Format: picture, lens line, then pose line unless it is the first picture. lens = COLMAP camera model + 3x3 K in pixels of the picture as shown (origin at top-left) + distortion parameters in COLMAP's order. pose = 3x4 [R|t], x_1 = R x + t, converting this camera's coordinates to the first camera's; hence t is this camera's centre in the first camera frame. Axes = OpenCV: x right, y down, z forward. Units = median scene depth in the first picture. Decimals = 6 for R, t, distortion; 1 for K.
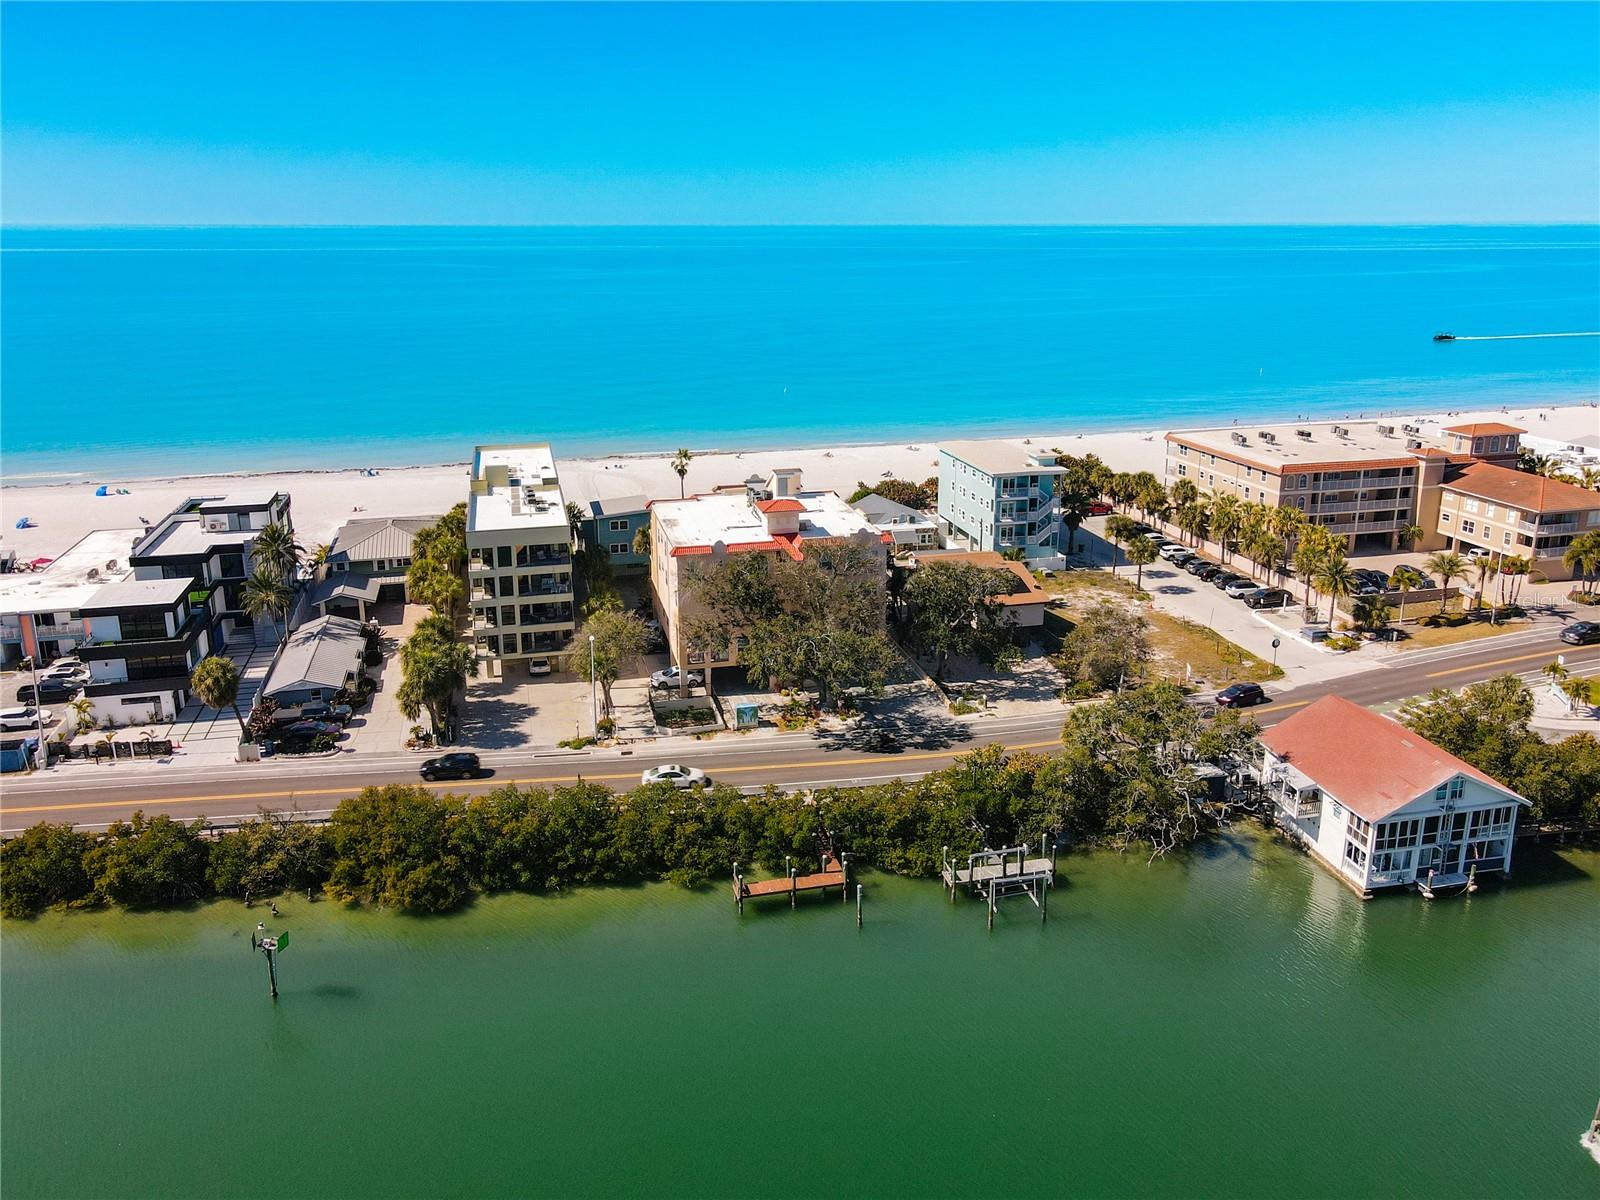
lens RADIAL K [[1201.4, 0, 792.8], [0, 1201.4, 567.6], [0, 0, 1]] dist [0.010141, -0.000715]
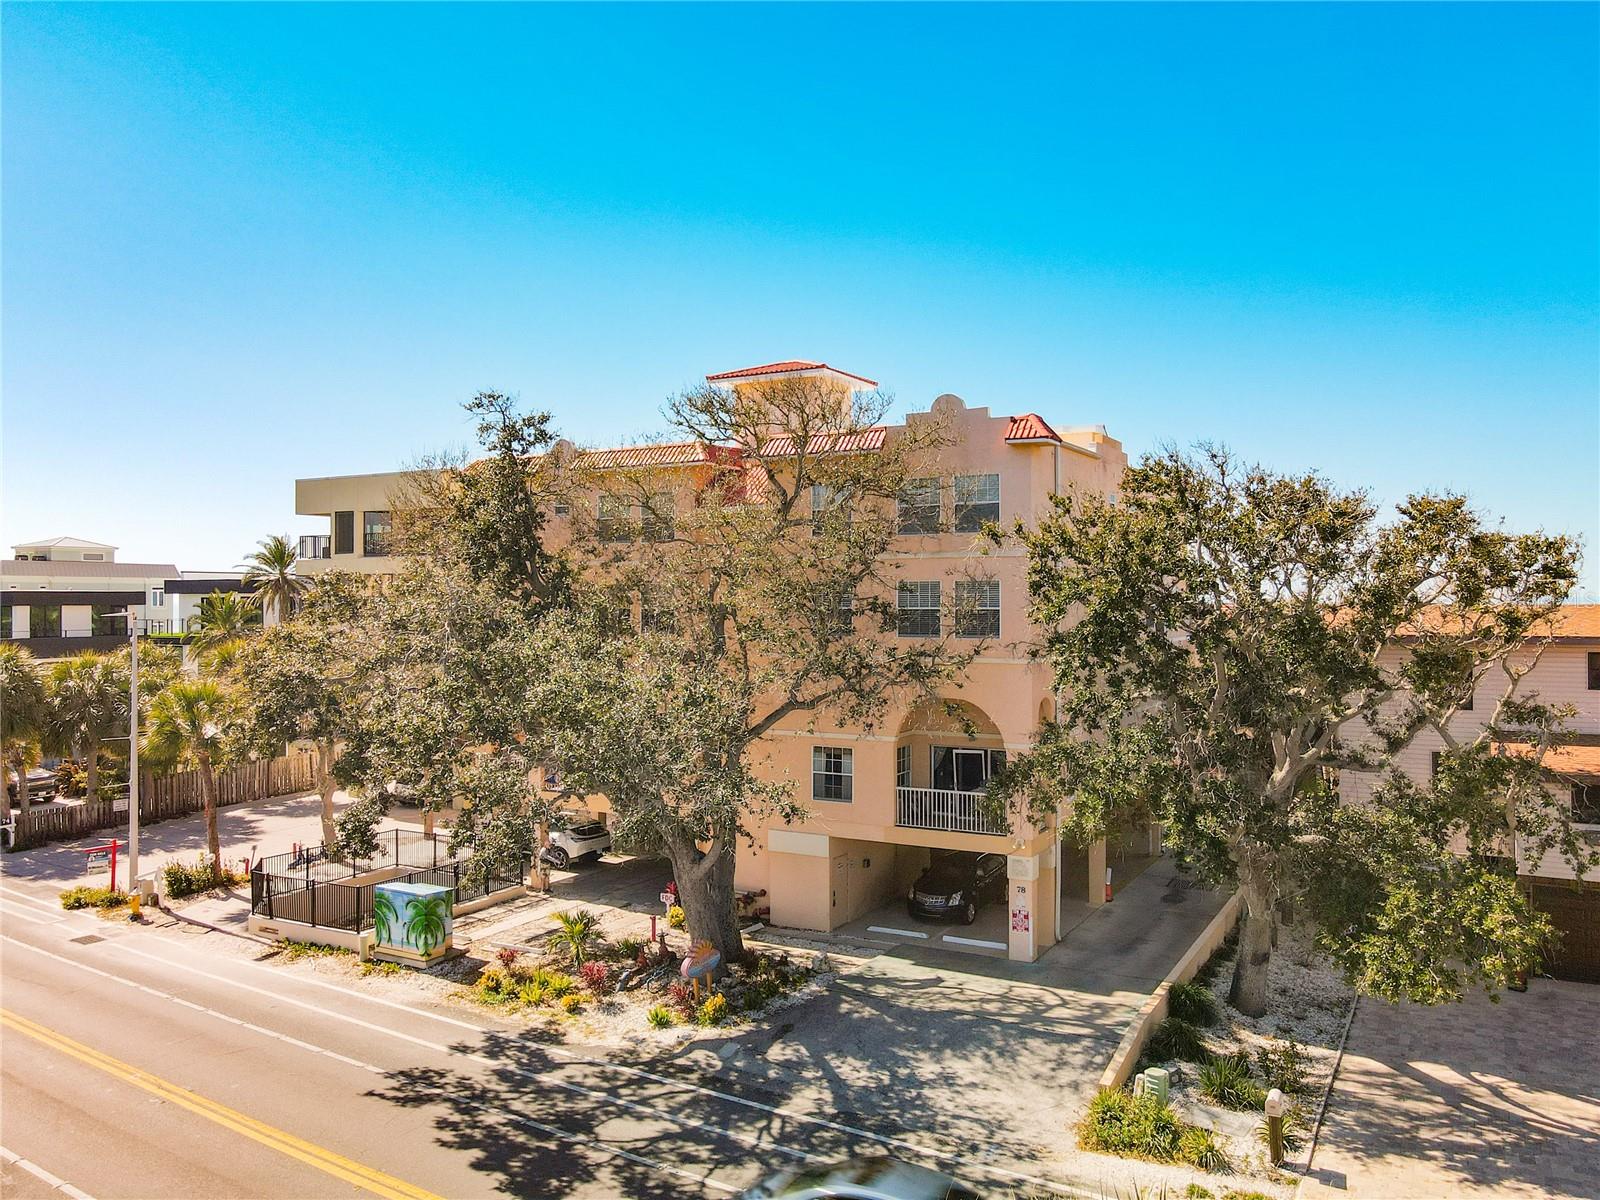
lens RADIAL K [[1201.4, 0, 806.2], [0, 1201.4, 608.2], [0, 0, 1]] dist [0.010141, -0.000715]
pose [[0.738368, 0.008504, -0.674344, 0.239491], [-0.189979, 0.962049, -0.195883, 0.084952], [0.647086, 0.272745, 0.711962, 0.809213]]
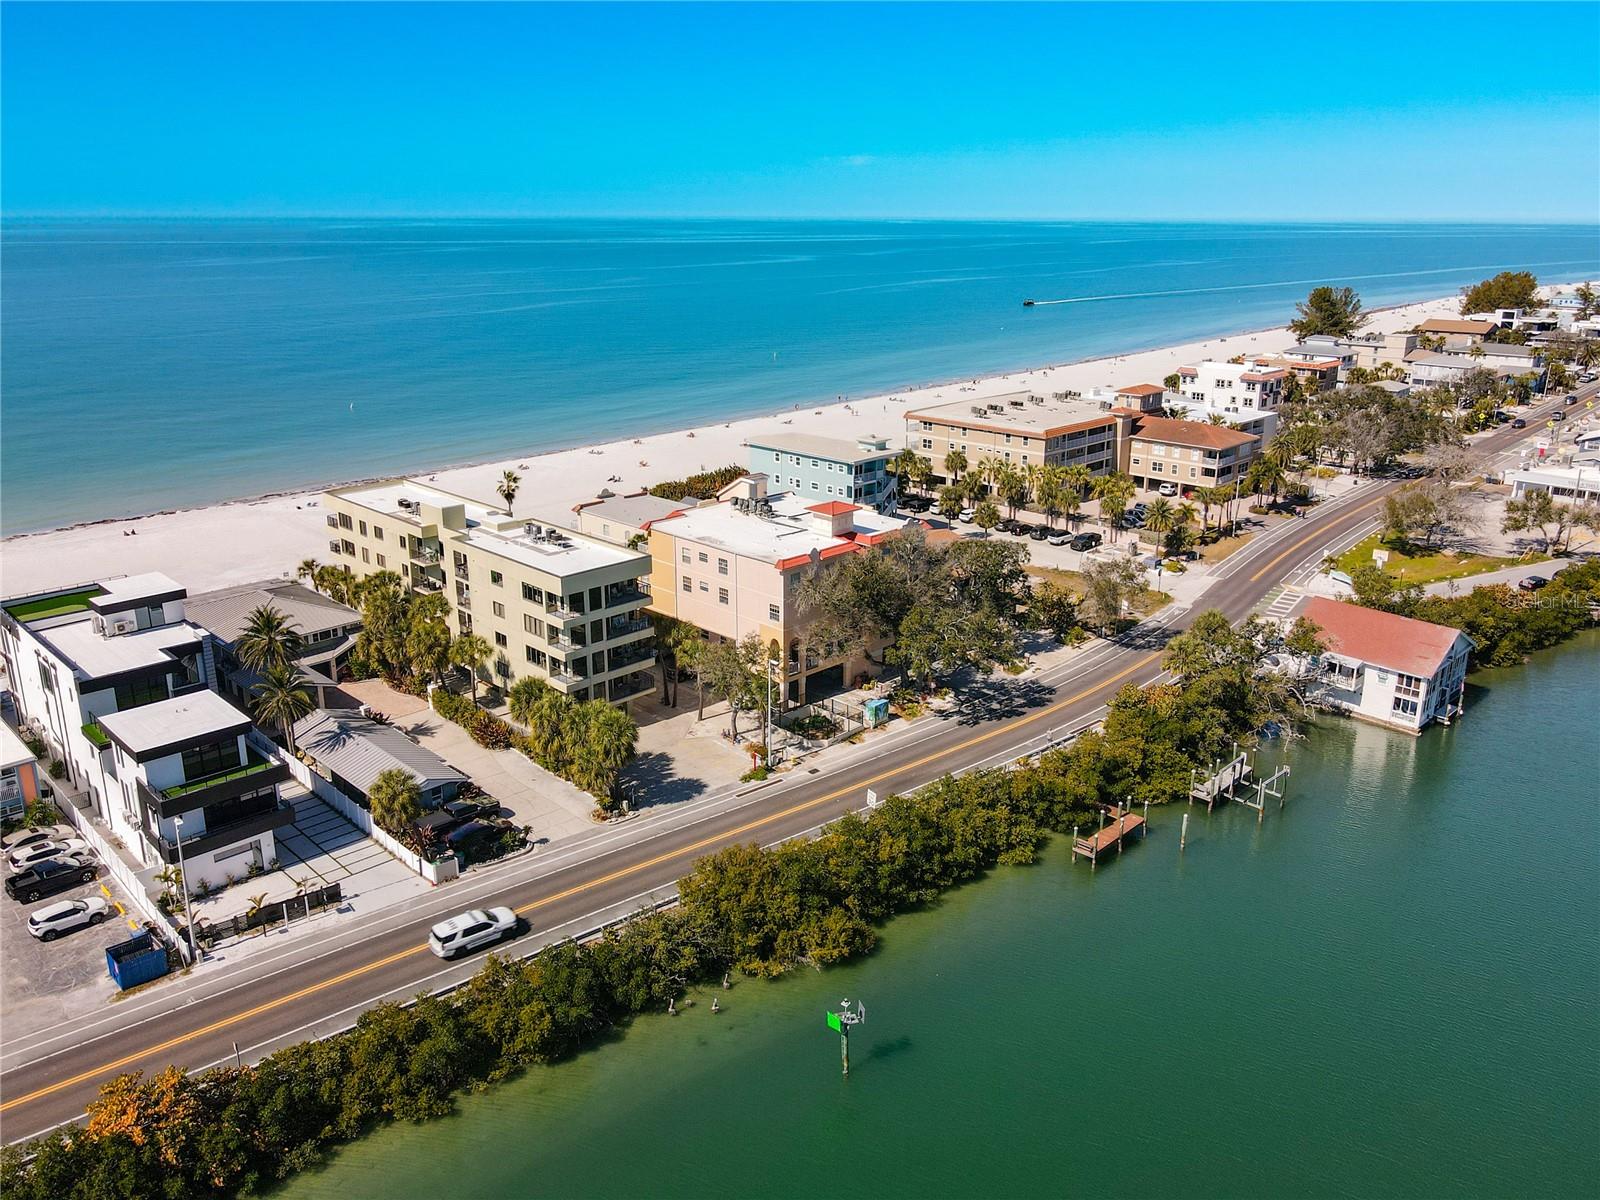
lens RADIAL K [[1201.4, 0, 792.1], [0, 1201.4, 590.6], [0, 0, 1]] dist [0.010141, -0.000715]
pose [[0.853610, -0.153696, 0.497722, -0.588047], [0.142389, 0.987937, 0.060873, -0.052136], [-0.501074, 0.018908, 0.865198, 0.140374]]
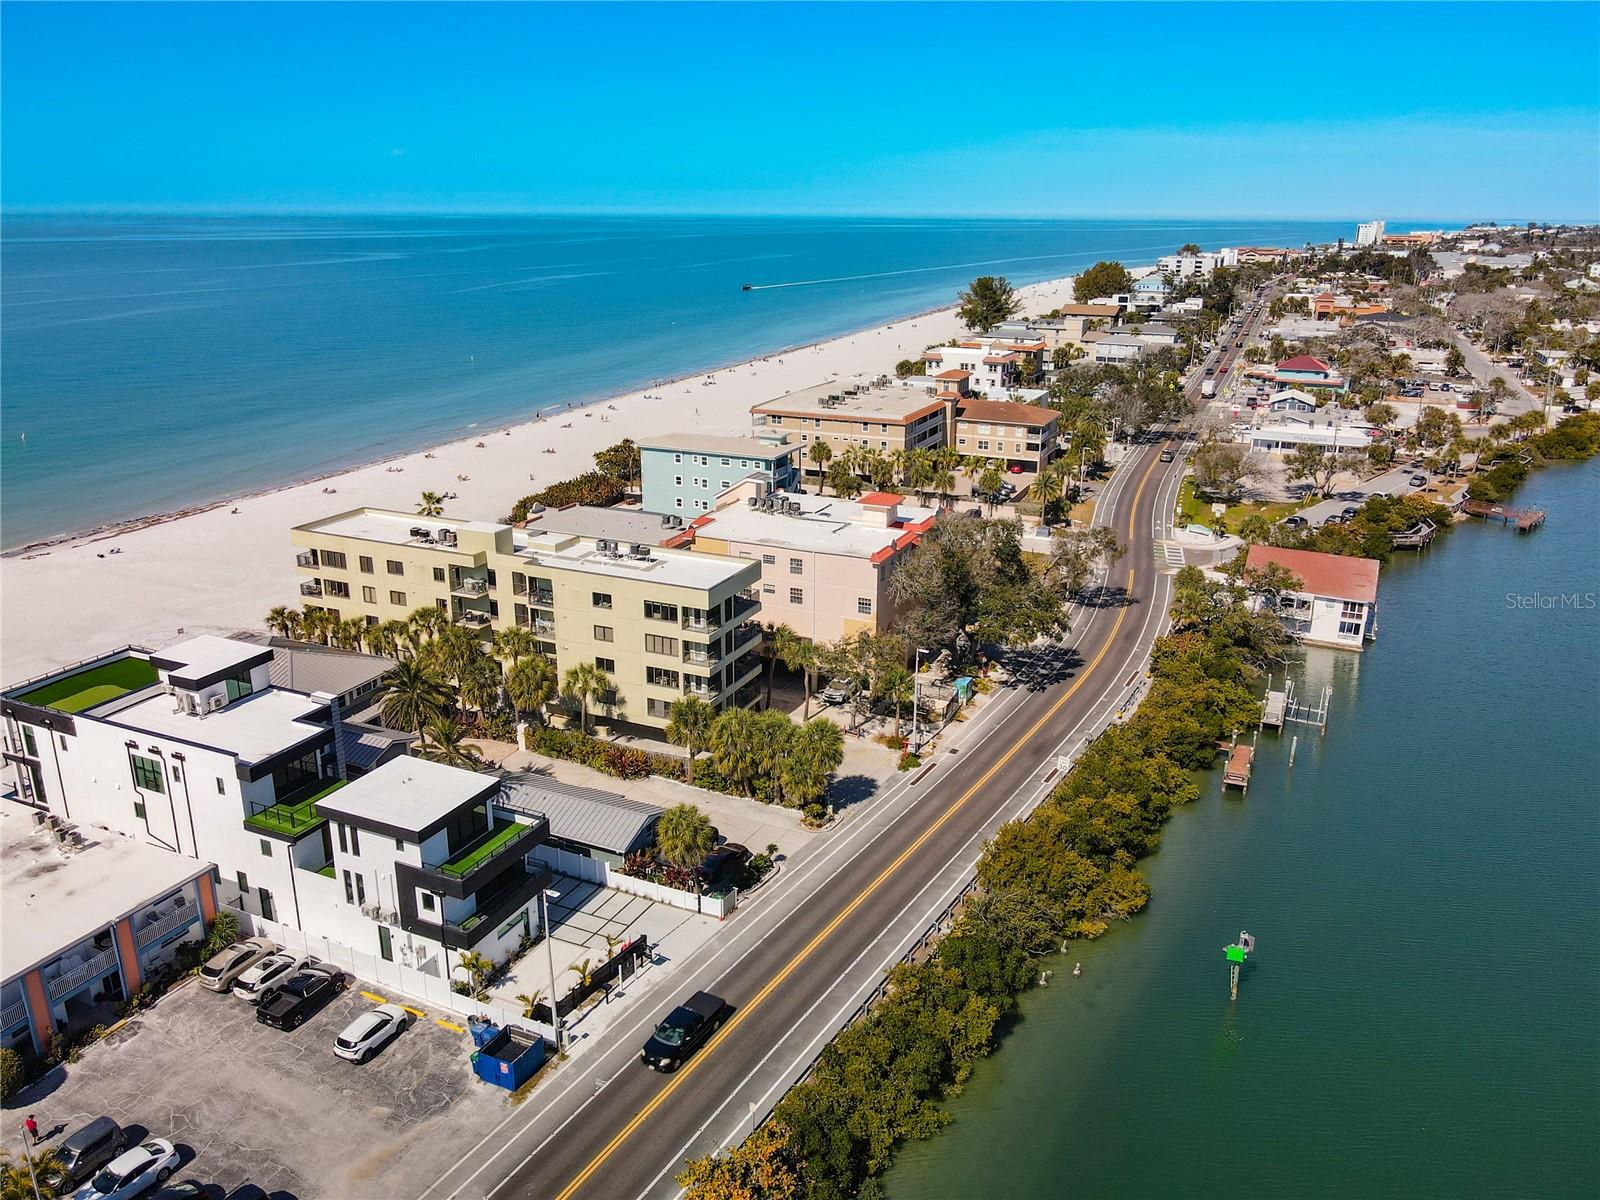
lens RADIAL K [[1201.4, 0, 793.0], [0, 1201.4, 612.6], [0, 0, 1]] dist [0.010141, -0.000715]
pose [[0.618434, -0.246573, 0.746151, -0.904710], [0.213733, 0.966482, 0.142235, -0.127746], [-0.756213, 0.071514, 0.650406, 0.402737]]
